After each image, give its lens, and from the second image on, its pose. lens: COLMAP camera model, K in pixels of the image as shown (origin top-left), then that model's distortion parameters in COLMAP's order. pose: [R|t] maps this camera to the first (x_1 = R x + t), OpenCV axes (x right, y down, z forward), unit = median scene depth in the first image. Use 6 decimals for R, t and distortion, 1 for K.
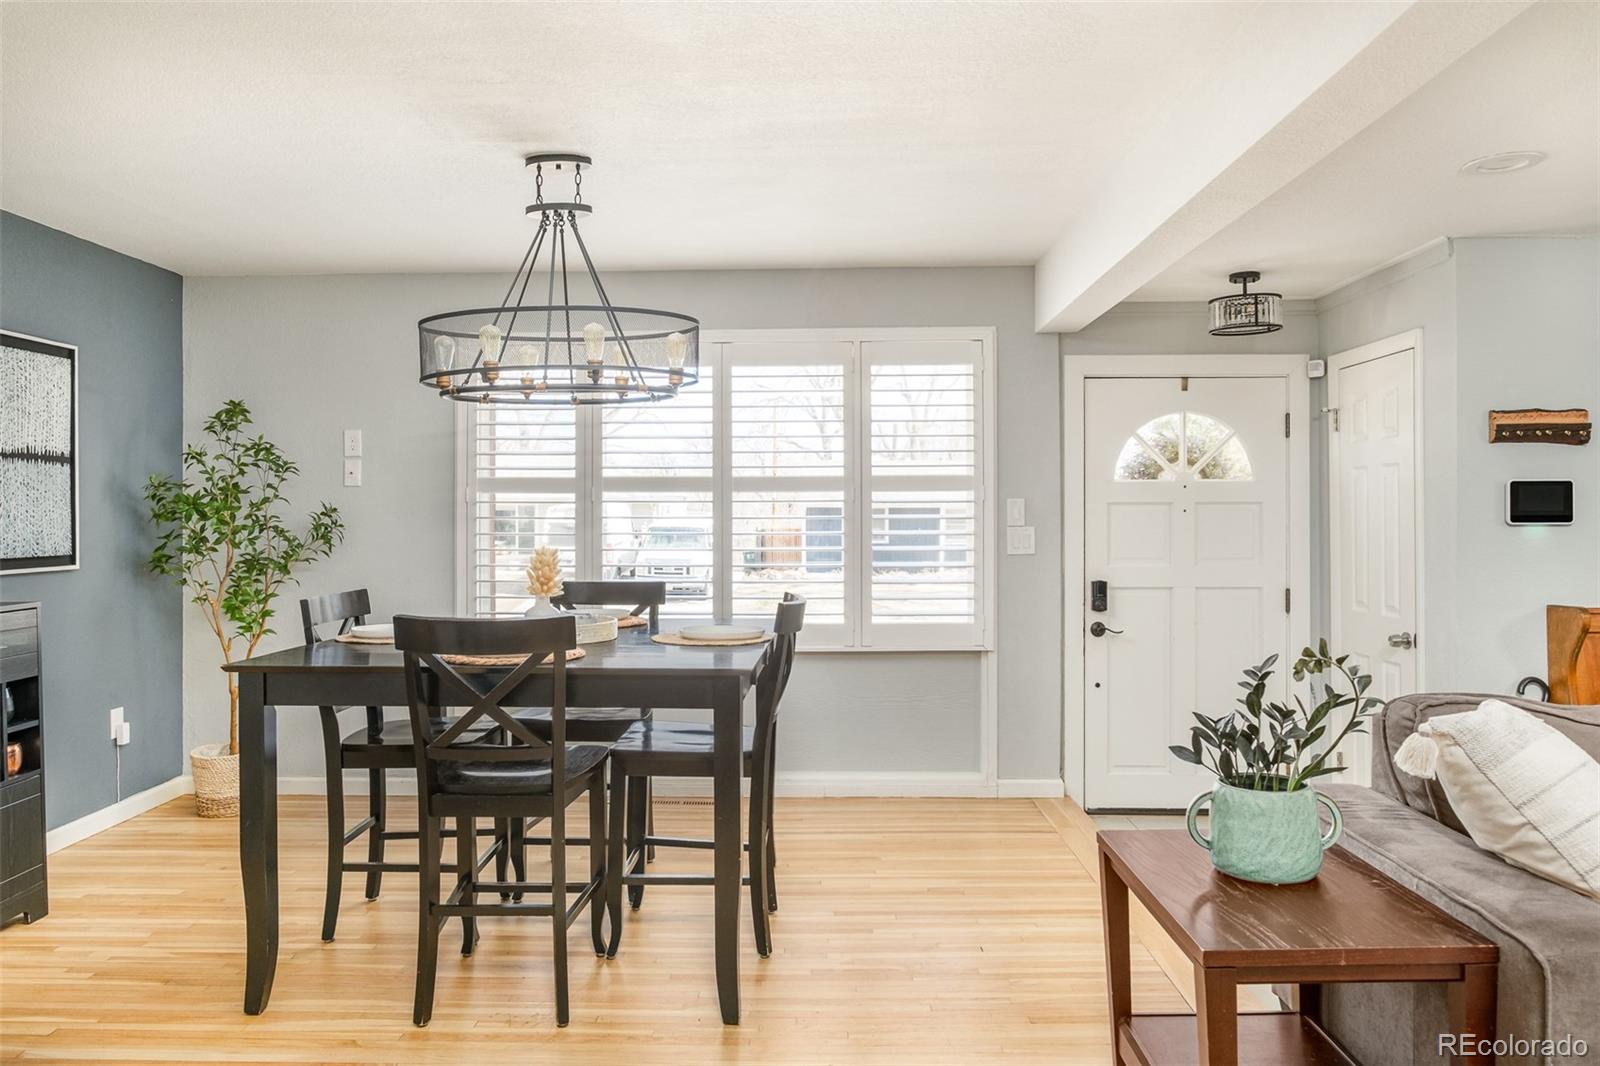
lens RADIAL K [[1100.0, 0, 800.0], [0, 1100.0, 533.0], [0, 0, 1]] dist [0.004765, 0.001110]
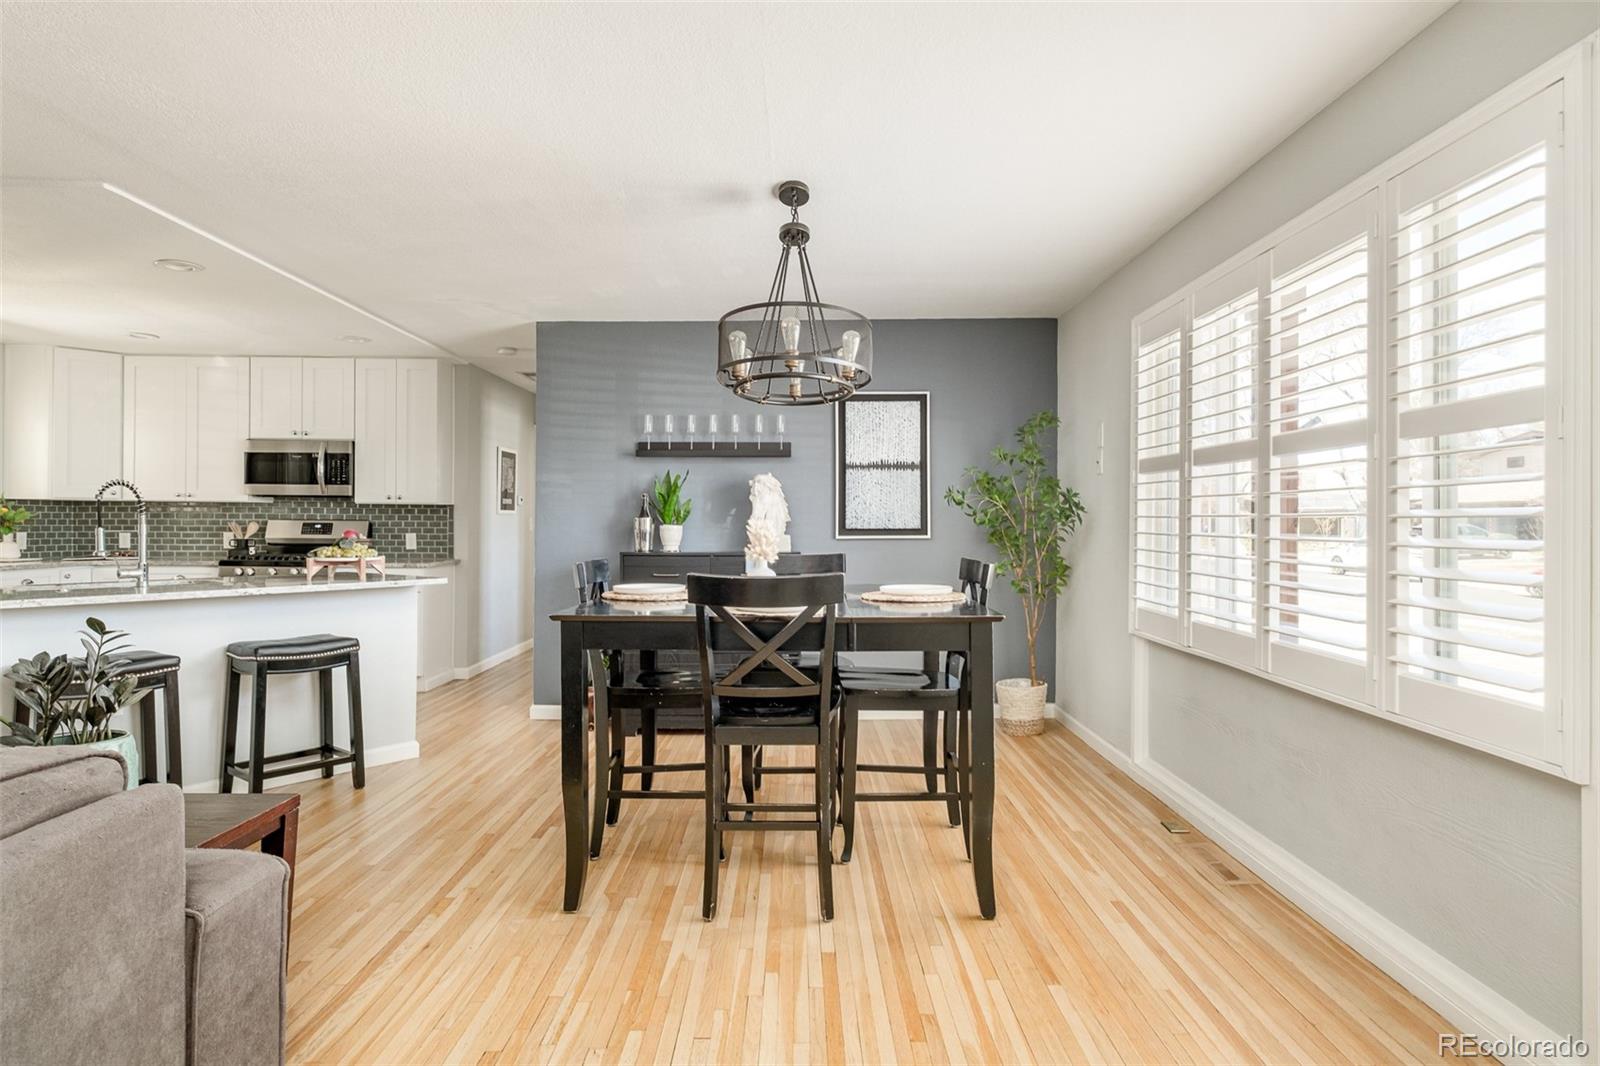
lens RADIAL K [[916.8, 0, 796.0], [0, 916.8, 526.6], [0, 0, 1]] dist [0.004285, 0.001987]
pose [[0.020580, 0.010226, -0.999736, 0.621825], [-0.014935, 0.999839, 0.009920, 0.008120], [0.999677, 0.014727, 0.020730, 0.804050]]
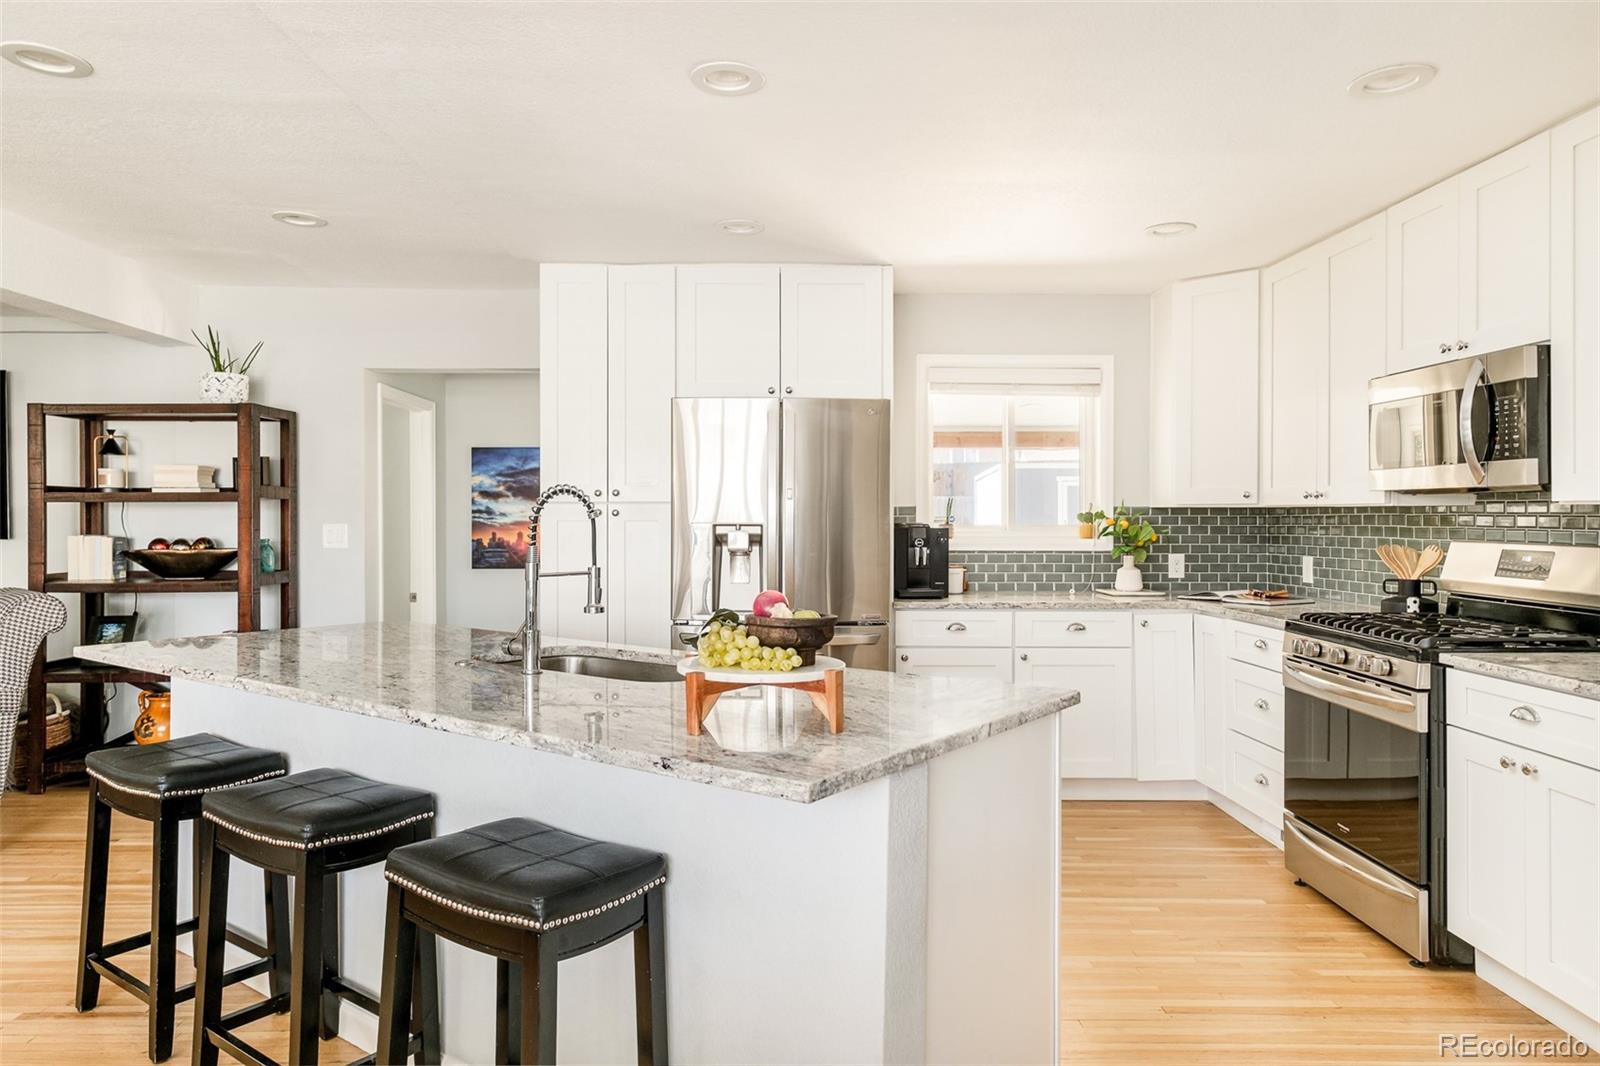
lens RADIAL K [[1029.9, 0, 800.0], [0, 1029.9, 533.0], [0, 0, 1]] dist [-0.001031, -0.000126]
pose [[-0.999167, 0.004189, -0.040589, -0.432053], [0.003161, 0.999674, 0.025355, -0.004633], [0.040682, 0.025206, -0.998854, 0.745179]]
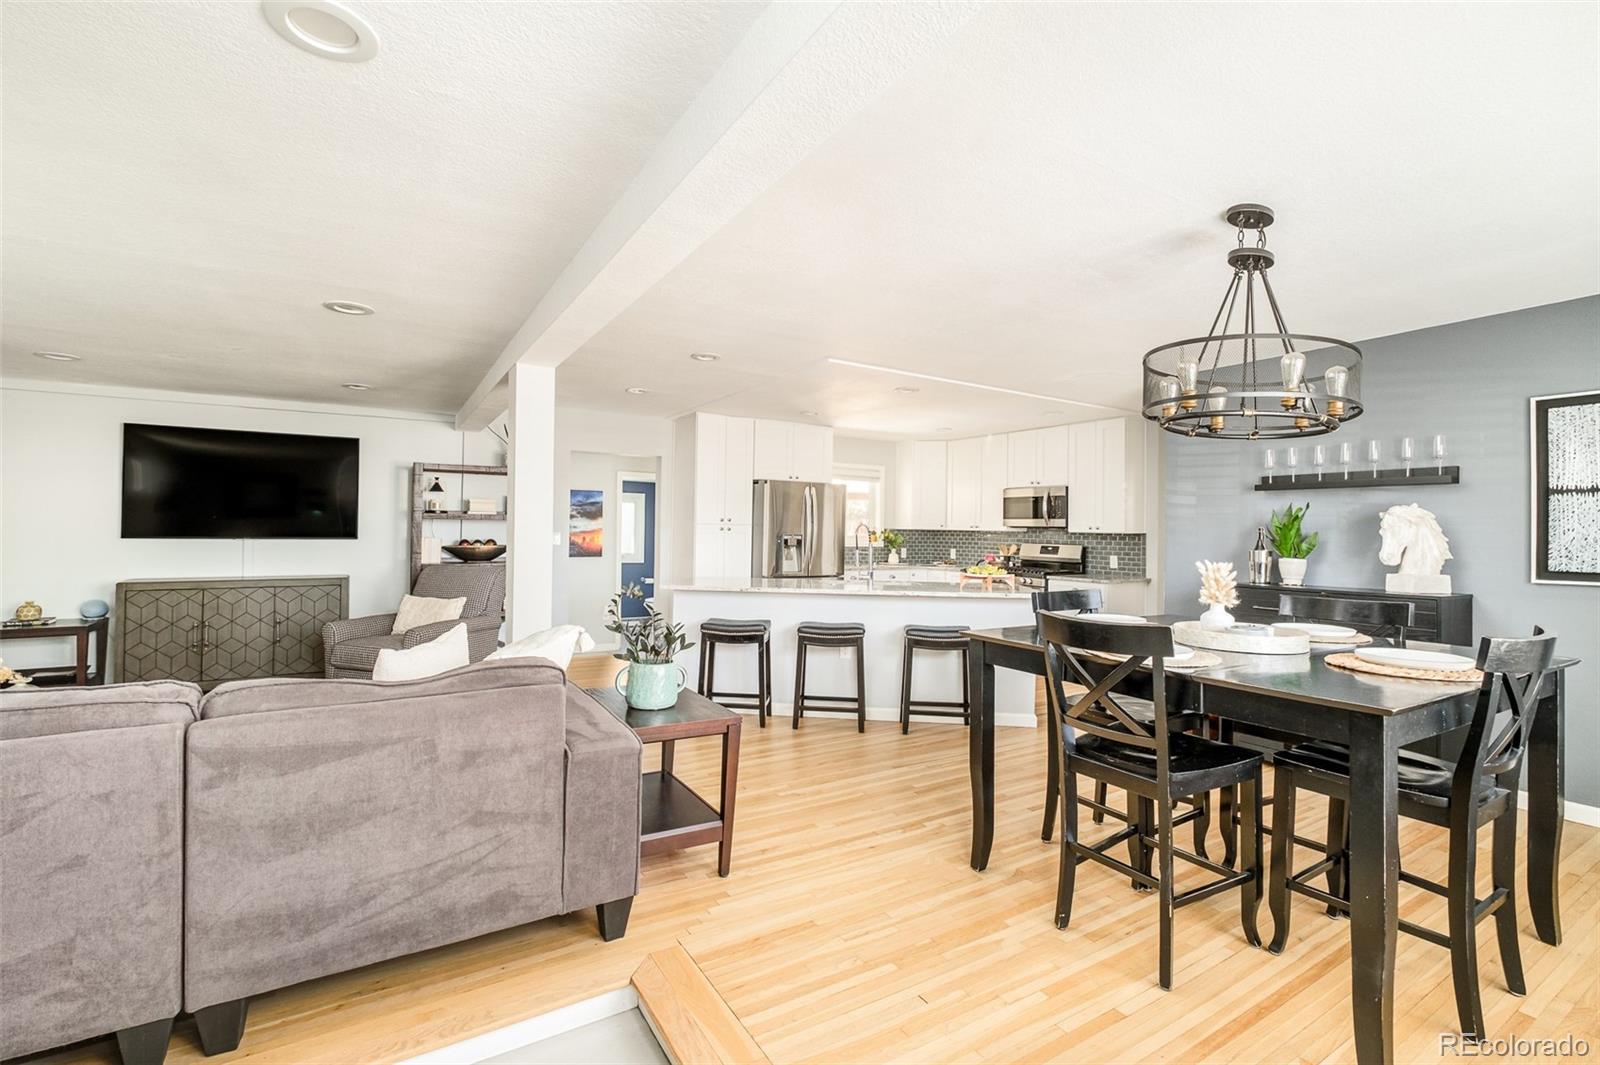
lens RADIAL K [[704.7, 0, 800.0], [0, 704.7, 532.5], [0, 0, 1]] dist [-0.000815, -0.000017]
pose [[-0.840301, -0.006271, -0.542083, 0.437530], [-0.016887, 0.999751, 0.014612, -0.017655], [0.541857, 0.021432, -0.840198, 1.110525]]
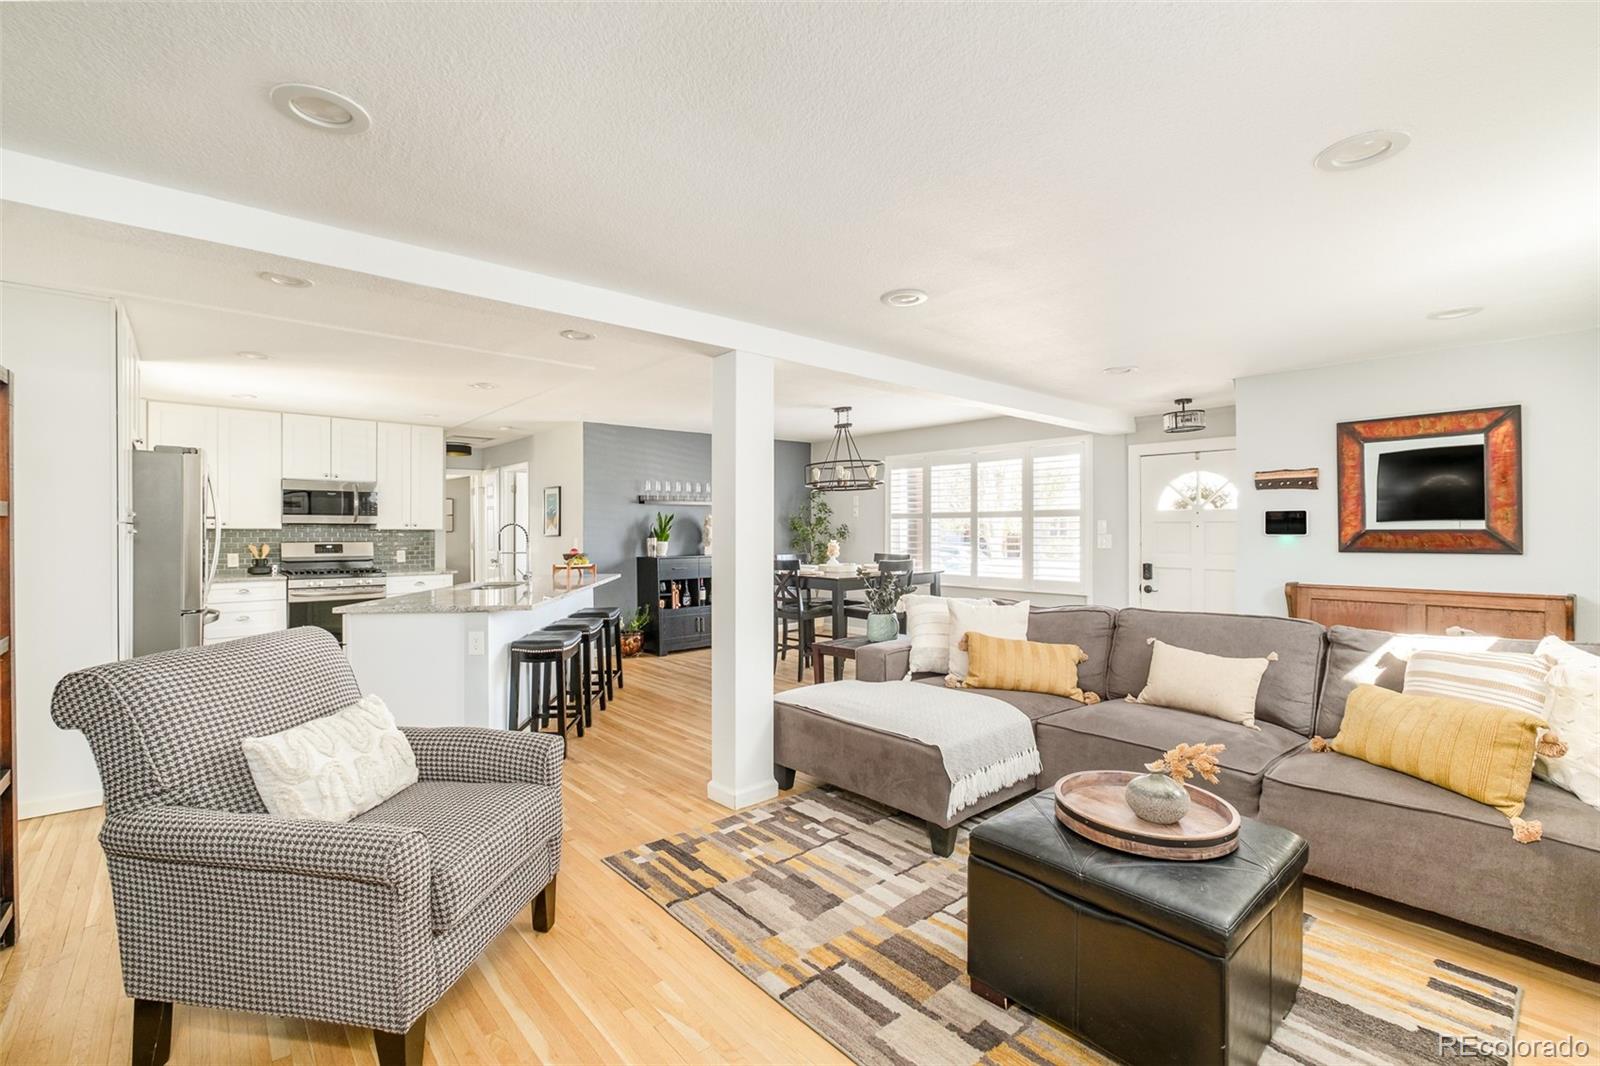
lens RADIAL K [[685.5, 0, 792.2], [0, 685.5, 529.4], [0, 0, 1]] dist [-0.001701, -0.000138]
pose [[0.680131, 0.002477, -0.733086, 0.844809], [-0.008228, 0.999957, -0.004255, -0.005673], [0.733044, 0.008926, 0.680123, -0.287361]]
